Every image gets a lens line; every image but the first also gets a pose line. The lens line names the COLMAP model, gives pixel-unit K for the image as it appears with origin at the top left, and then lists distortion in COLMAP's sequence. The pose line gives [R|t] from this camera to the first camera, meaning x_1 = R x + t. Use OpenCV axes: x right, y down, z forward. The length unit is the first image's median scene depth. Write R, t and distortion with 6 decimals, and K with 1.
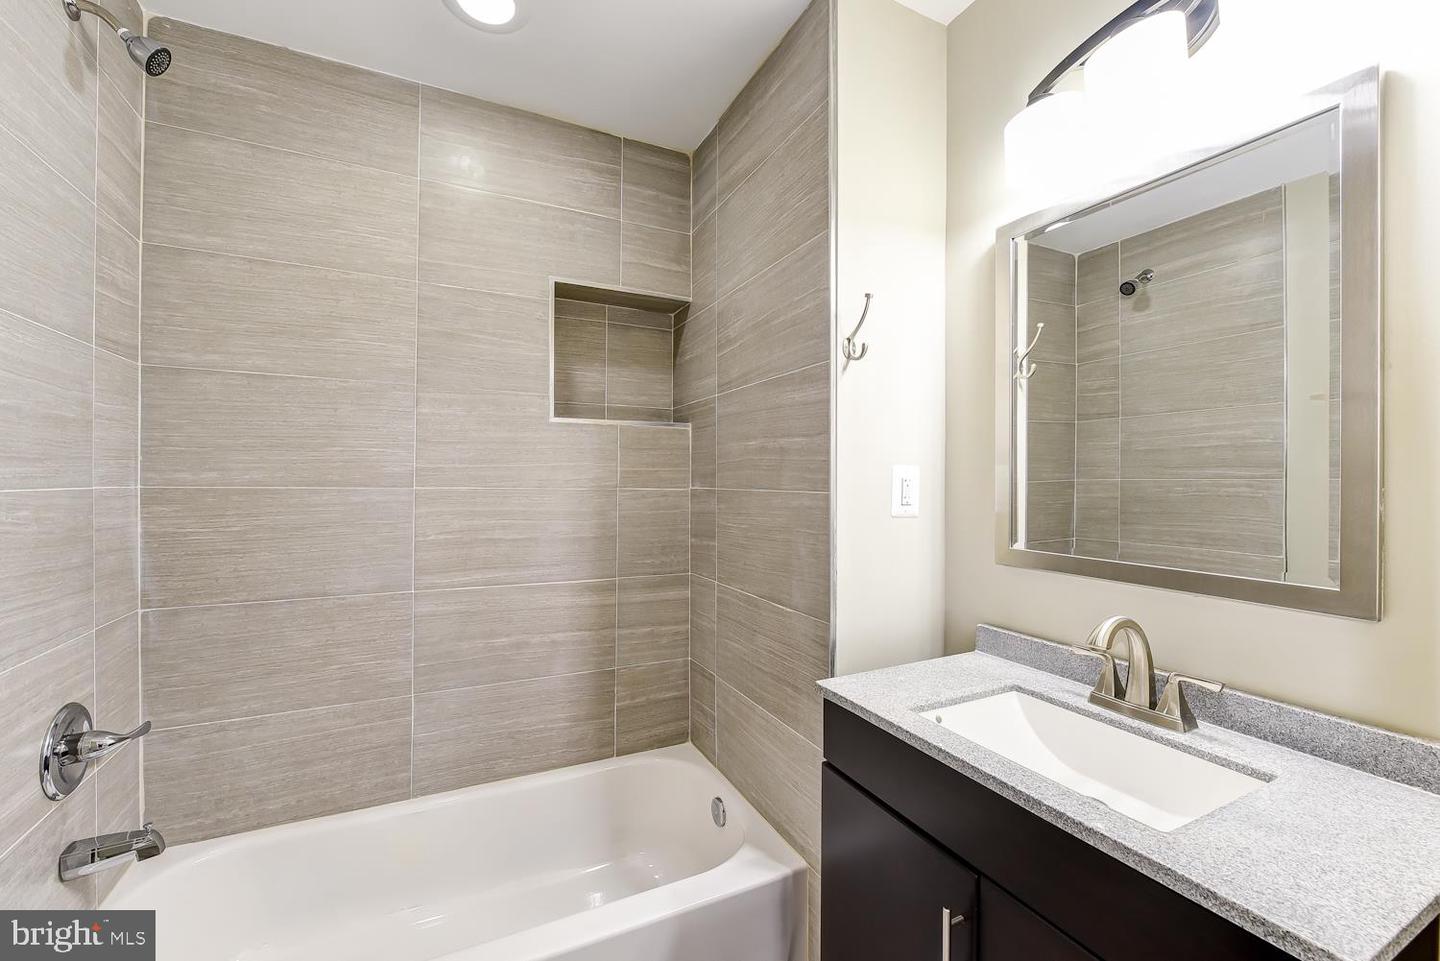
lens RADIAL K [[588.5, 0, 720.0], [0, 588.5, 480.5], [0, 0, 1]] dist [-0.000445, -0.000108]
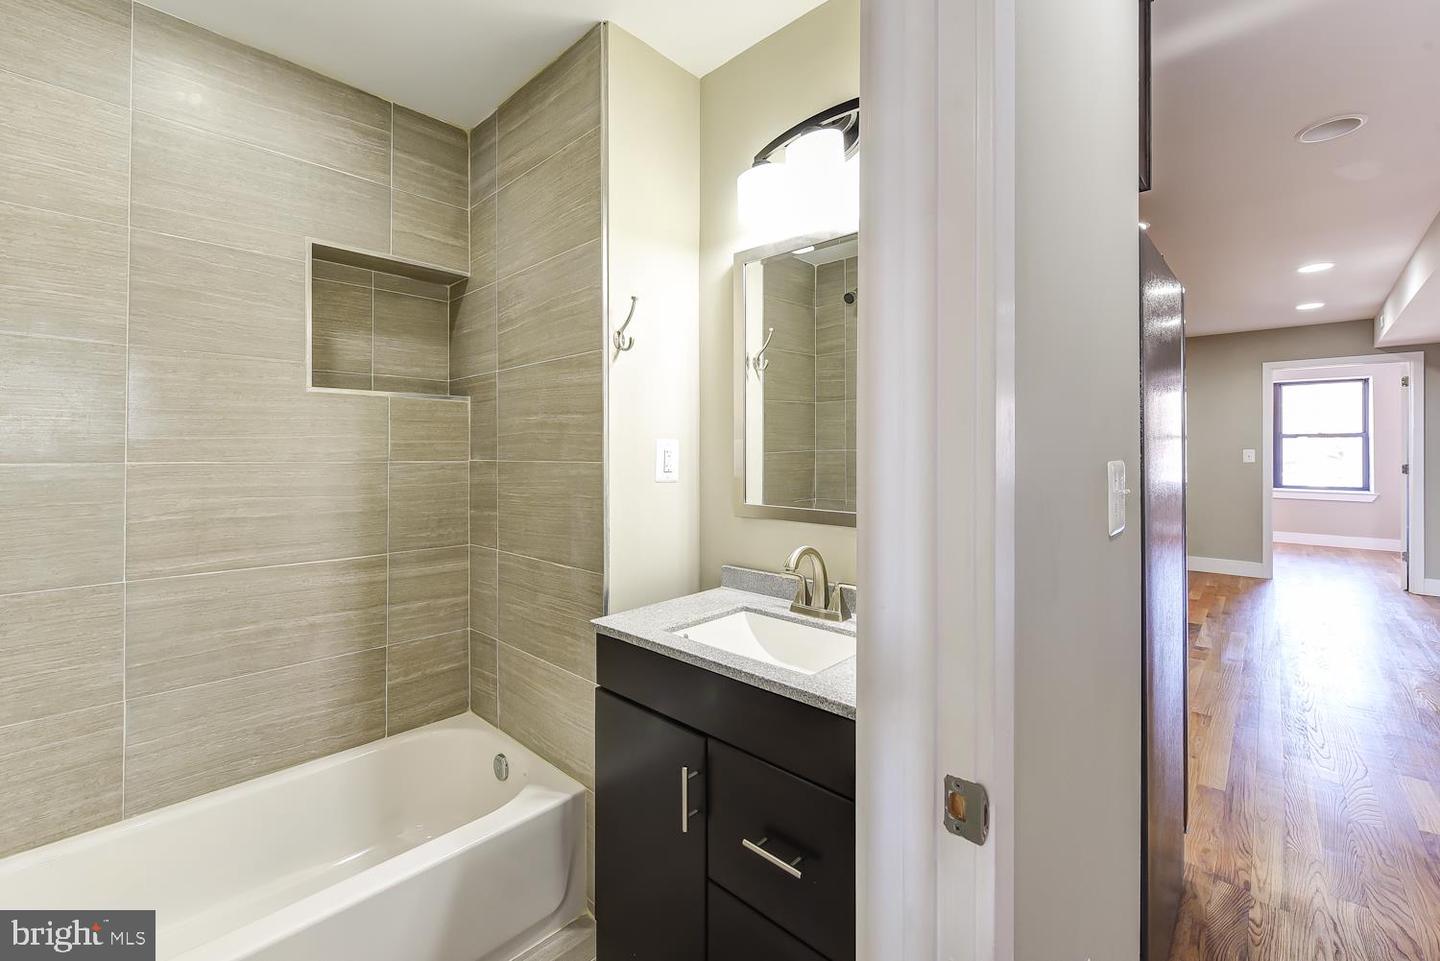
lens RADIAL K [[596.2, 0, 734.9], [0, 596.2, 449.4], [0, 0, 1]] dist [-0.000896, -0.000666]
pose [[0.929036, -0.003526, 0.369972, -0.006470], [0.005668, 0.999973, -0.004704, 0.001390], [-0.369946, 0.006467, 0.929031, -0.154190]]
